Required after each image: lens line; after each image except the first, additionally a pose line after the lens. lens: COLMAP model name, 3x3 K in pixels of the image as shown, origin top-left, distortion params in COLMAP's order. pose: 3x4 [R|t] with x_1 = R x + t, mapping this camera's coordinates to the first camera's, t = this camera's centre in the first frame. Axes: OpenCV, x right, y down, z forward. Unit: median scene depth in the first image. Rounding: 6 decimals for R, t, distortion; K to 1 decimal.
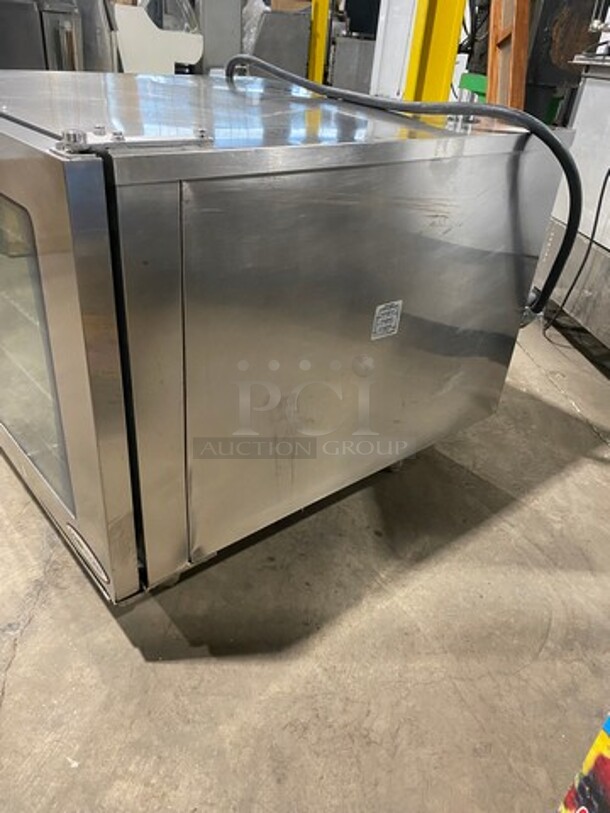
lens RADIAL K [[628.4, 0, 305.0], [0, 628.4, 406.5], [0, 0, 1]] dist [0.036173, -0.001125]
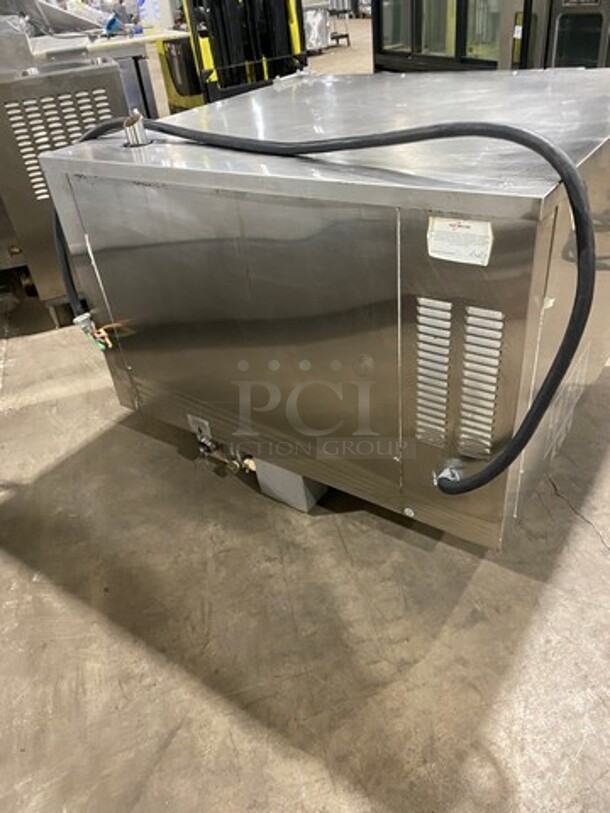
lens RADIAL K [[628.4, 0, 305.0], [0, 628.4, 406.5], [0, 0, 1]] dist [0.036173, -0.001125]
pose [[-0.969949, 0.154432, -0.188015, 0.198563], [-0.100963, 0.447605, 0.888513, -0.976683], [0.221372, 0.880795, -0.418562, 1.517154]]
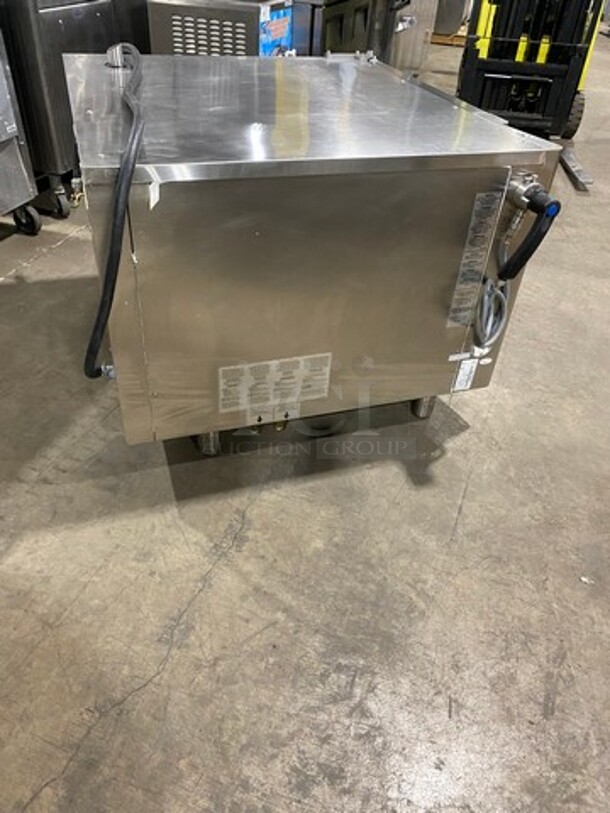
lens RADIAL K [[628.4, 0, 305.0], [0, 628.4, 406.5], [0, 0, 1]] dist [0.036173, -0.001125]
pose [[-0.914109, -0.341225, 0.219020, -0.568723], [0.080314, 0.377088, 0.922689, -1.146918], [-0.397434, 0.861029, -0.317295, 1.551769]]
